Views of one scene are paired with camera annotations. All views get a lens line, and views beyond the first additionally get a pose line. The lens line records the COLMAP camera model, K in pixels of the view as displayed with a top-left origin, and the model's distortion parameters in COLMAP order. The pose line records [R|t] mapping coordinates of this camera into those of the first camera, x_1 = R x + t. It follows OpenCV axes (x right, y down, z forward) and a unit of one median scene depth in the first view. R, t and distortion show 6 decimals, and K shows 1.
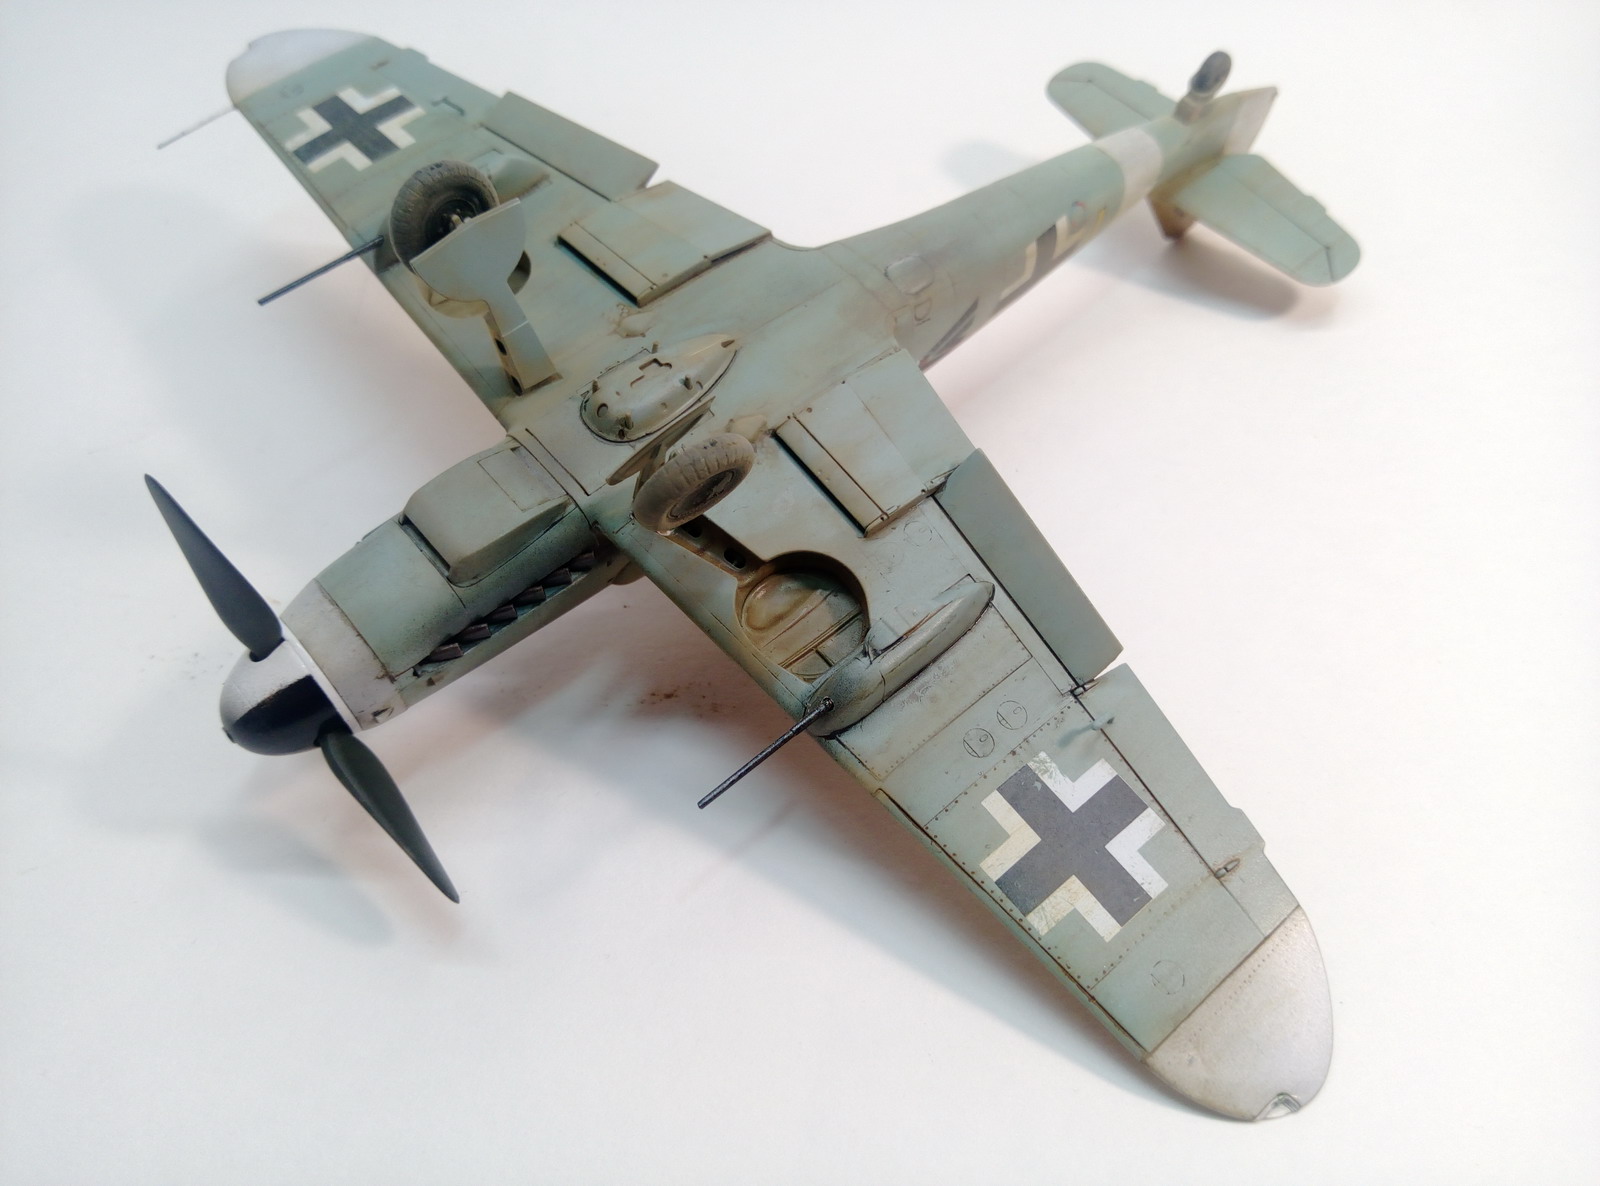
lens RADIAL K [[1350.7, 0, 800.0], [0, 1350.7, 593.0], [0, 0, 1]] dist [0.133701, -0.389743]
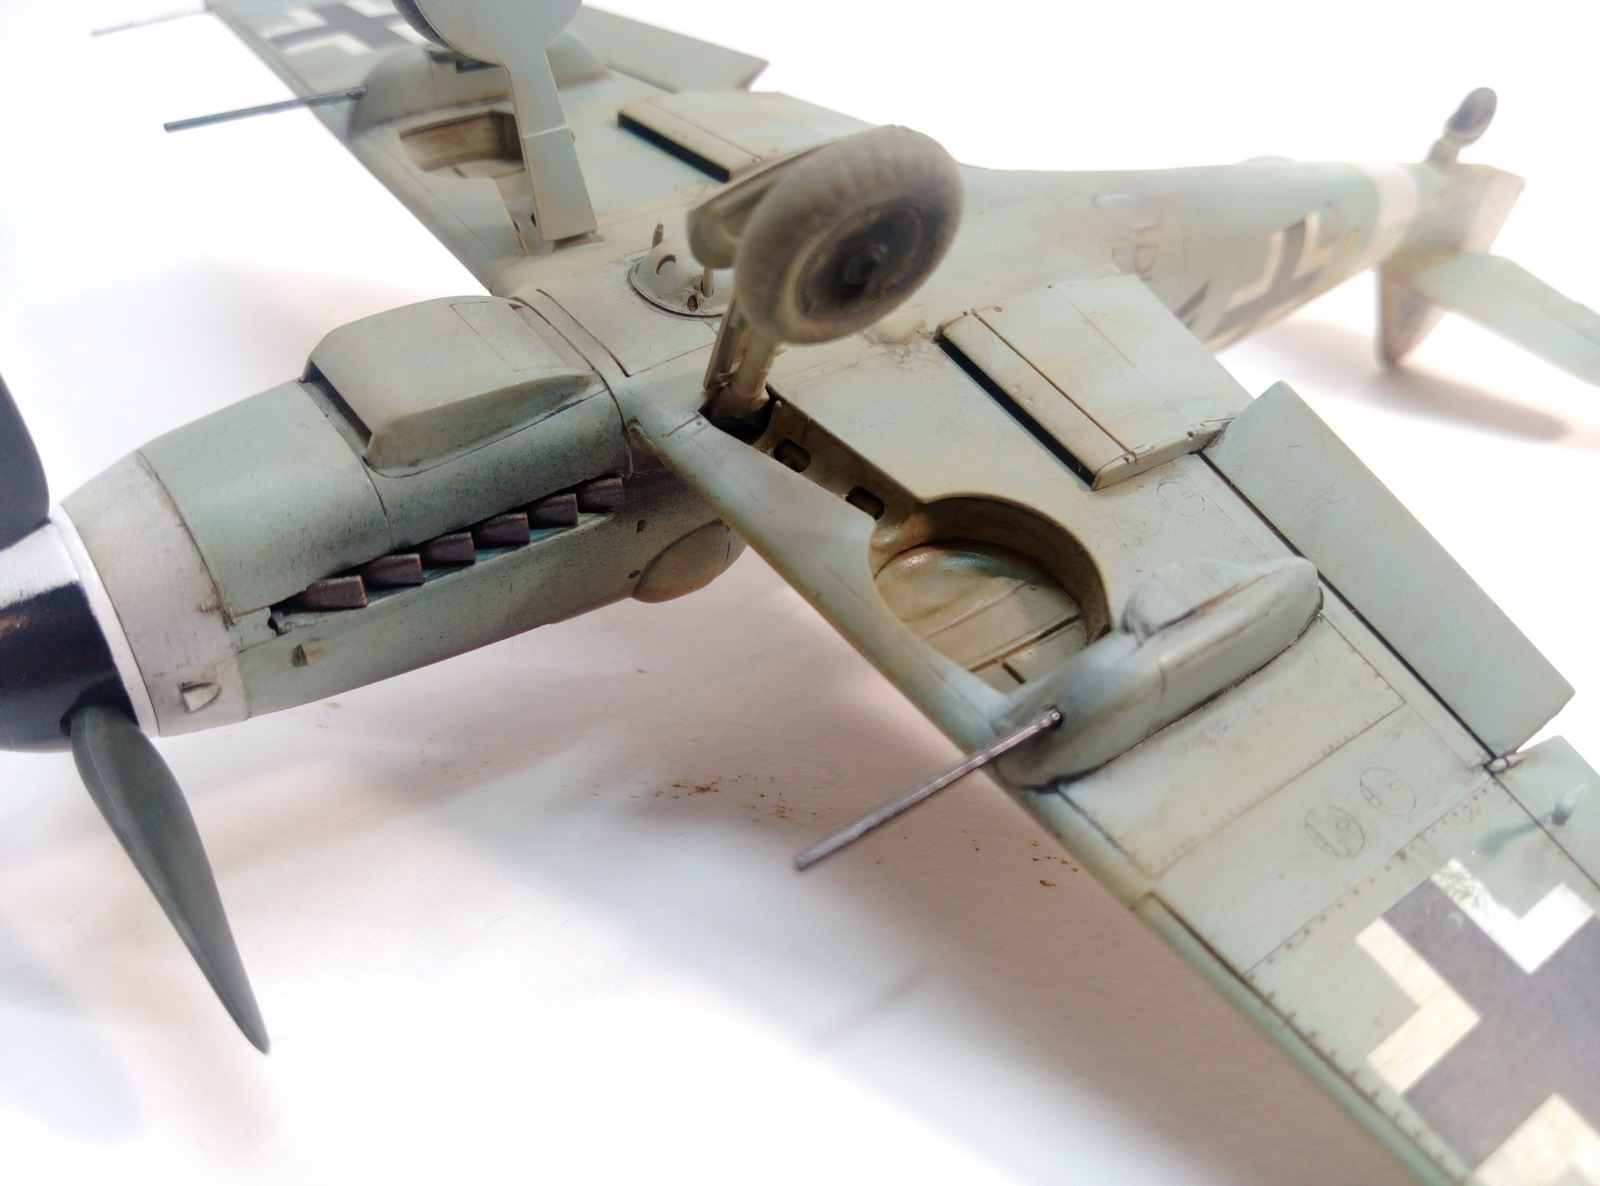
lens RADIAL K [[1378.6, 0, 800.0], [0, 1378.6, 593.0], [0, 0, 1]] dist [0.070766, -0.254582]
pose [[0.994805, 0.101516, 0.007569, -0.079093], [-0.095425, 0.955846, -0.277944, 0.182221], [-0.035451, 0.275778, 0.960567, 0.460661]]
